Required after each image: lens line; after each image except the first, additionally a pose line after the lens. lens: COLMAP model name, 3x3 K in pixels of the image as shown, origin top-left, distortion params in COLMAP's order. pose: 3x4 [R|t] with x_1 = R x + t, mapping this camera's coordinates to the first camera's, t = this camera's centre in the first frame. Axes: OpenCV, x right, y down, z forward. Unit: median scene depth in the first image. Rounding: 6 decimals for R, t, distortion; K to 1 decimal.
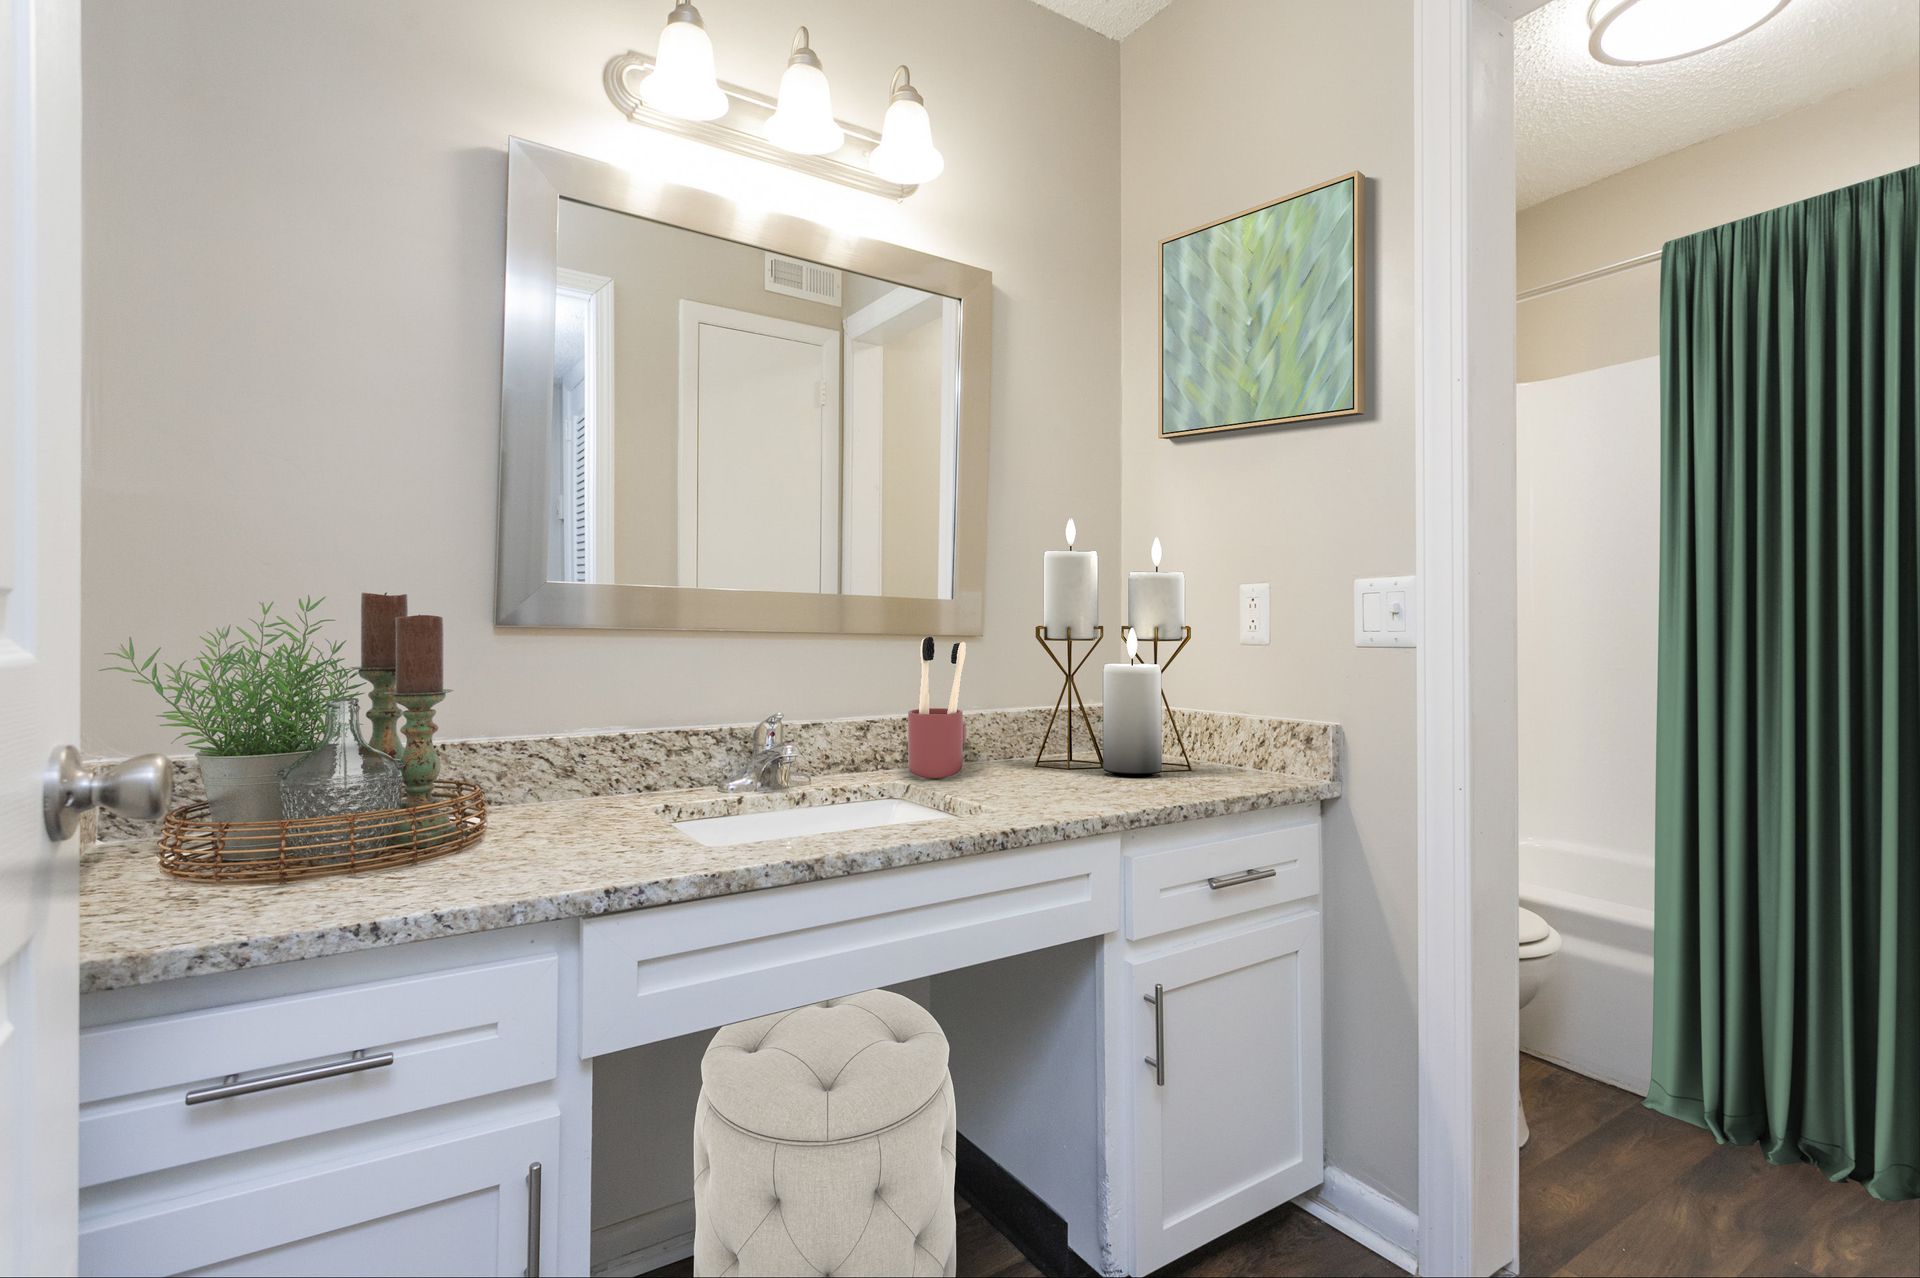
lens RADIAL K [[923.4, 0, 926.9], [0, 923.4, 638.1], [0, 0, 1]] dist [-0.004023, 0.001441]
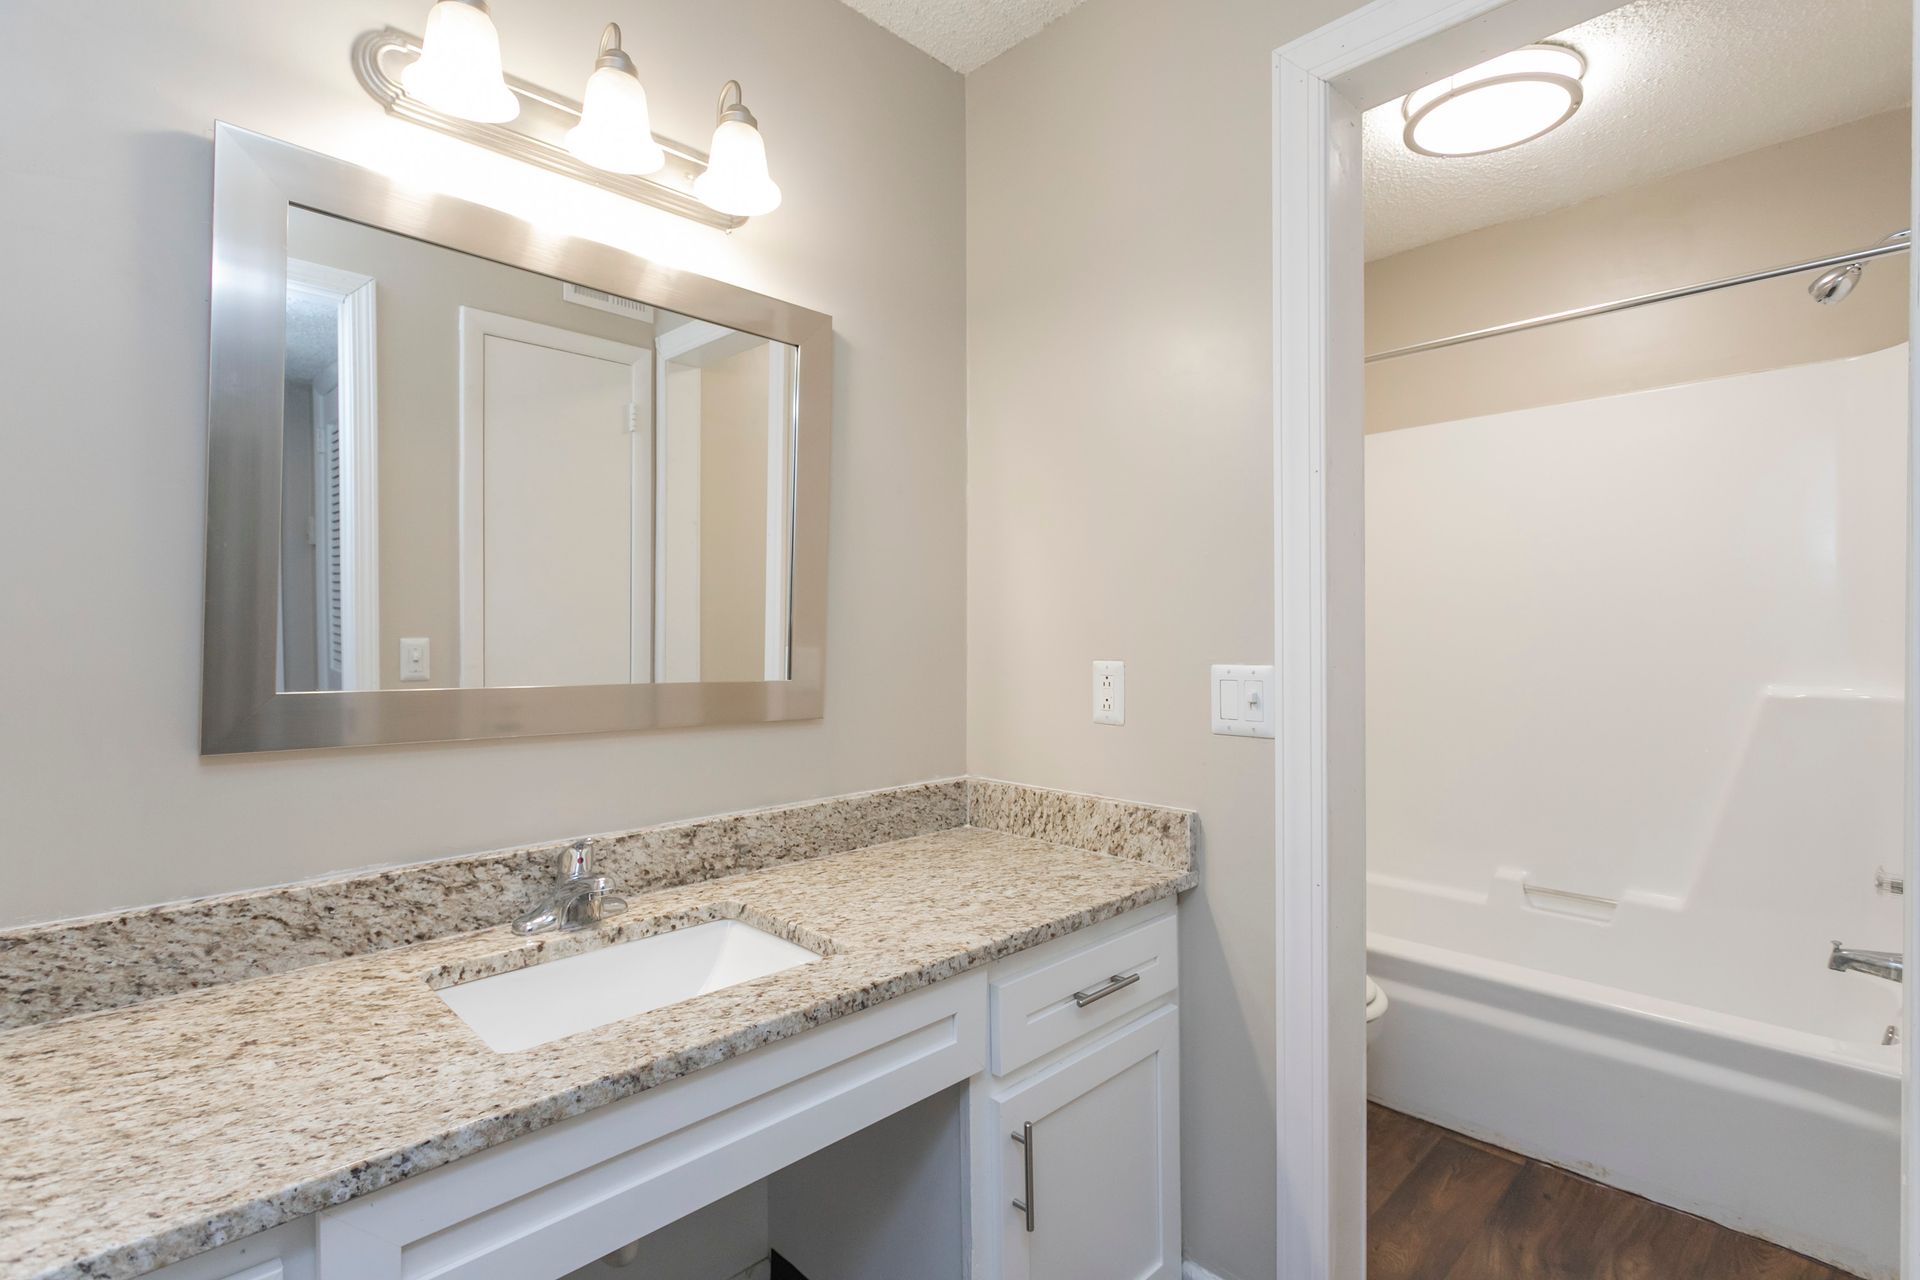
lens RADIAL K [[923.4, 0, 926.9], [0, 923.4, 639.1], [0, 0, 1]] dist [-0.004023, 0.001441]
pose [[0.979641, -0.006095, 0.200665, -0.025547], [0.005211, 0.999974, 0.004933, -0.100917], [-0.200690, -0.003787, 0.979648, 0.113480]]
